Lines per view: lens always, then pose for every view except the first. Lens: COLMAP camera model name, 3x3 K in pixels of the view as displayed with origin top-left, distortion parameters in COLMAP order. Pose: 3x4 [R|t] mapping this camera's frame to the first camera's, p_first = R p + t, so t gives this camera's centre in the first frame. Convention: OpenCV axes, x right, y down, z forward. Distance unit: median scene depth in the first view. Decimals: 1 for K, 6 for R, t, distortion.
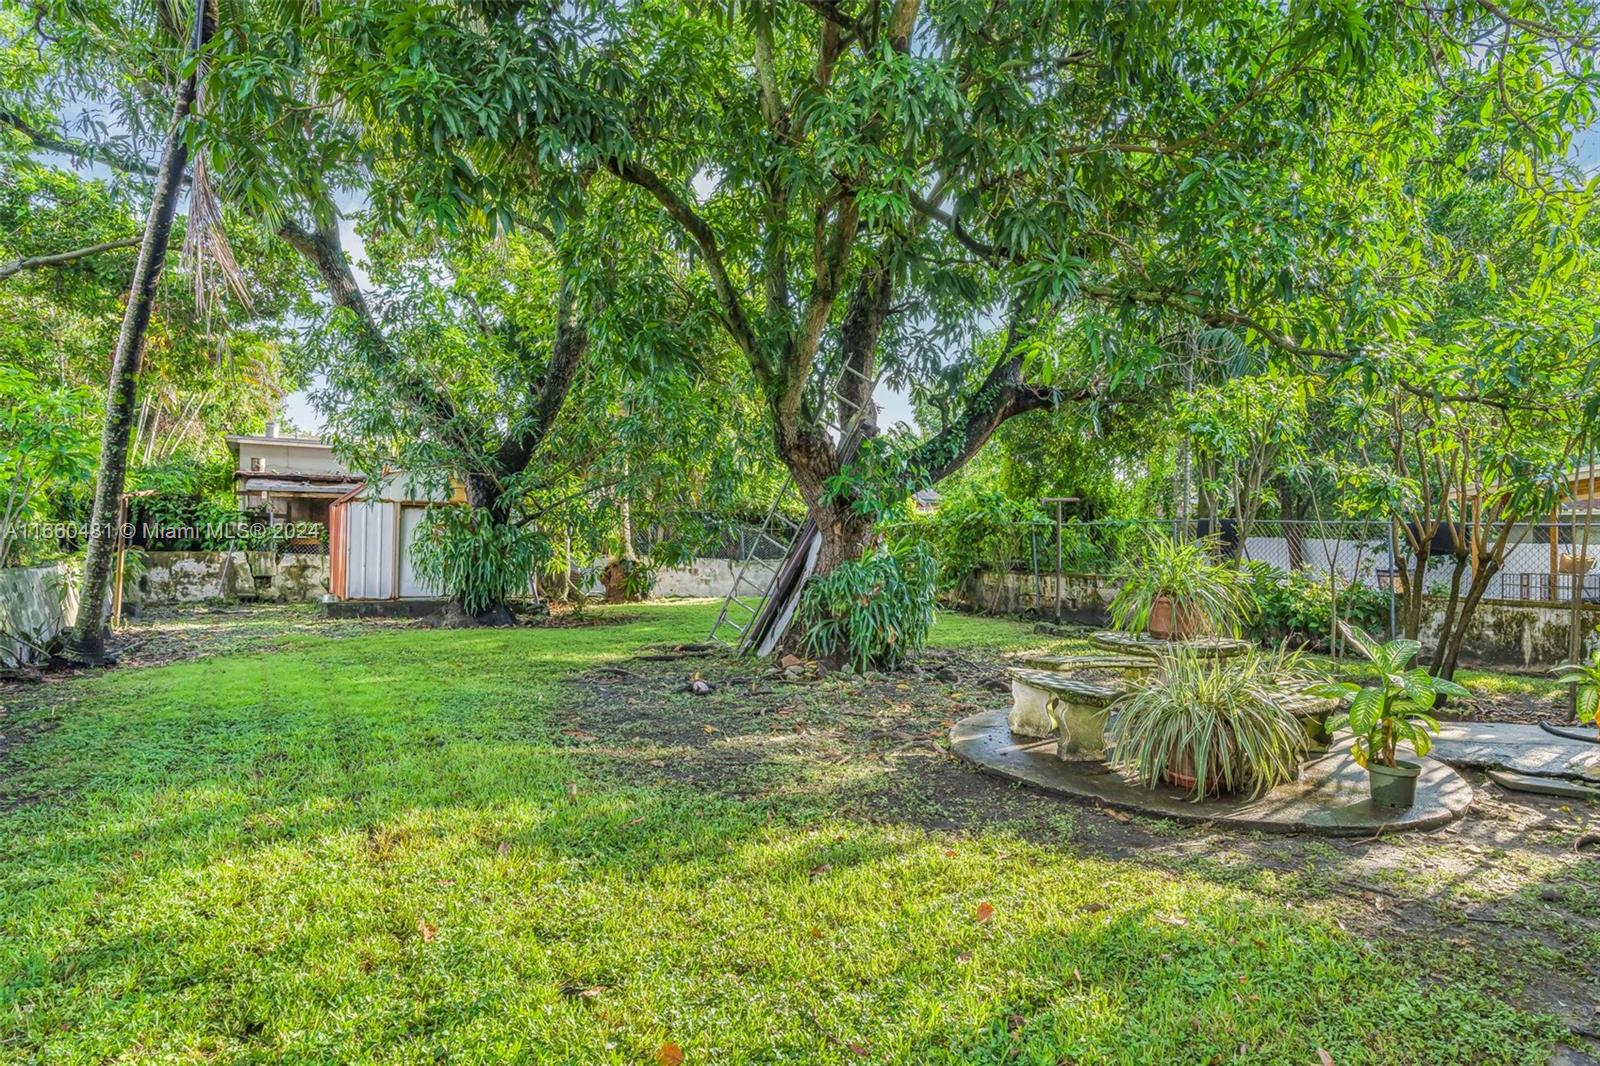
lens RADIAL K [[916.6, 0, 801.3], [0, 916.6, 529.8], [0, 0, 1]] dist [0.001496, 0.000357]
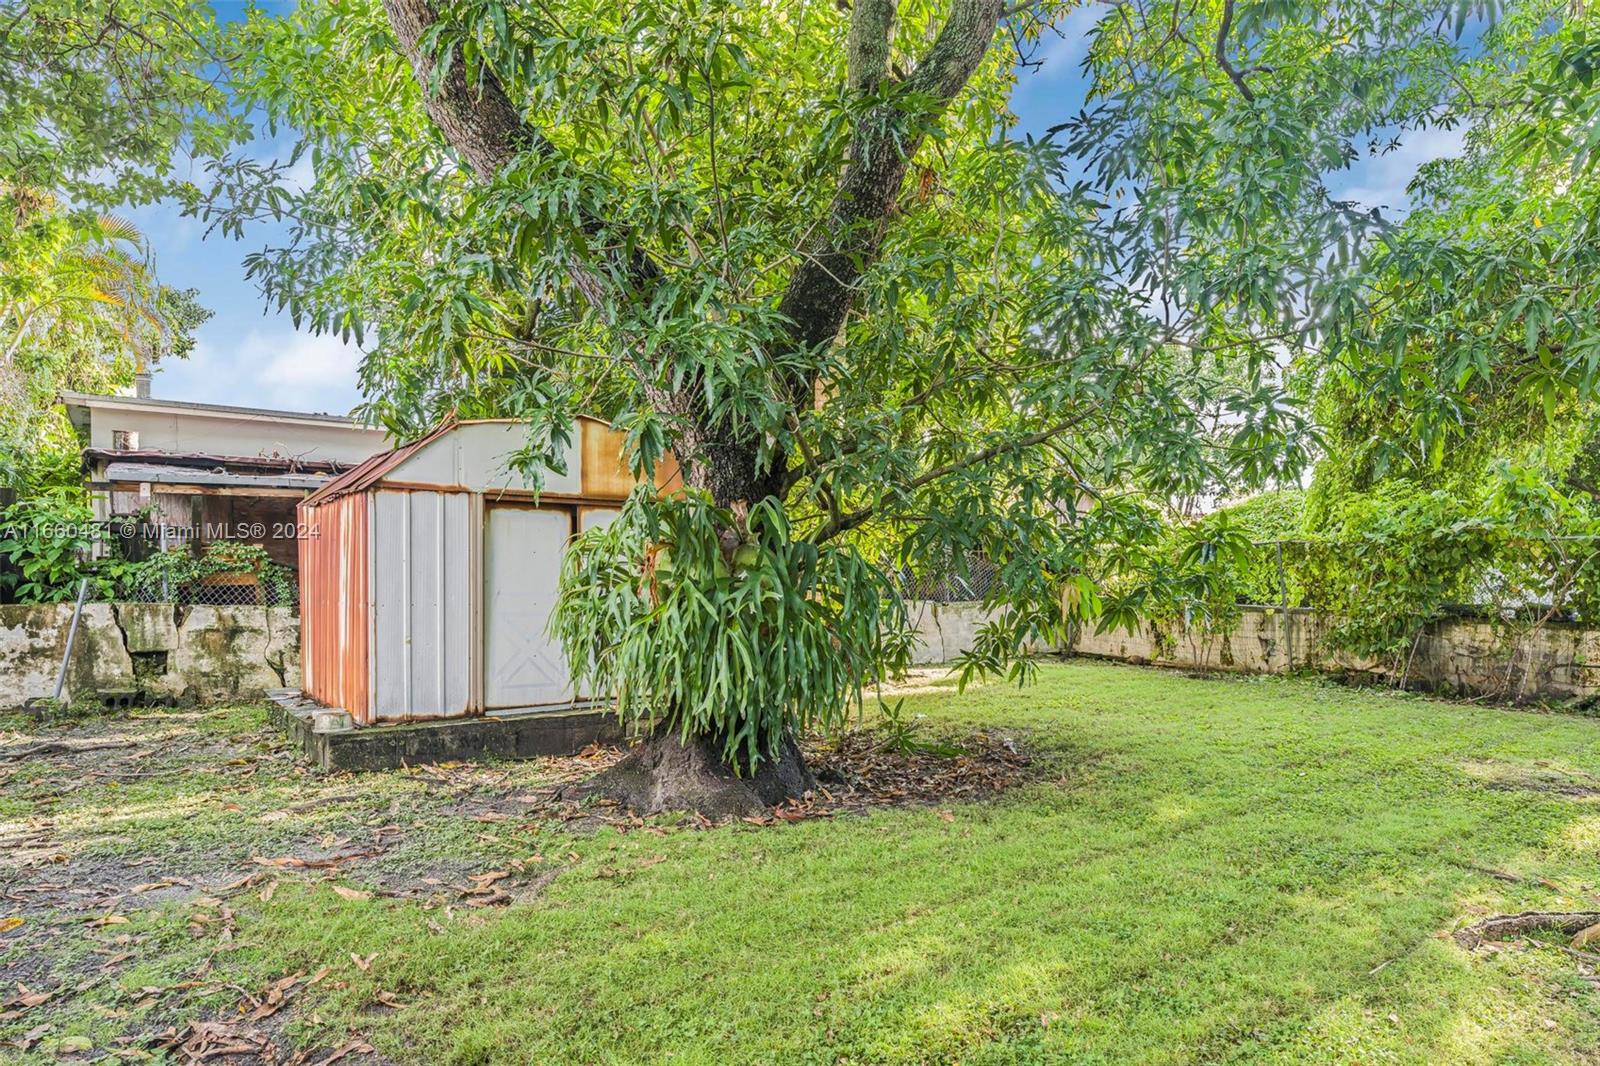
lens RADIAL K [[970.3, 0, 788.7], [0, 970.3, 592.5], [0, 0, 1]] dist [0.000885, -0.001886]
pose [[0.997238, -0.008966, 0.073725, -0.278271], [0.005979, 0.999156, 0.040635, -0.000683], [-0.074028, -0.040082, 0.996450, 0.448567]]
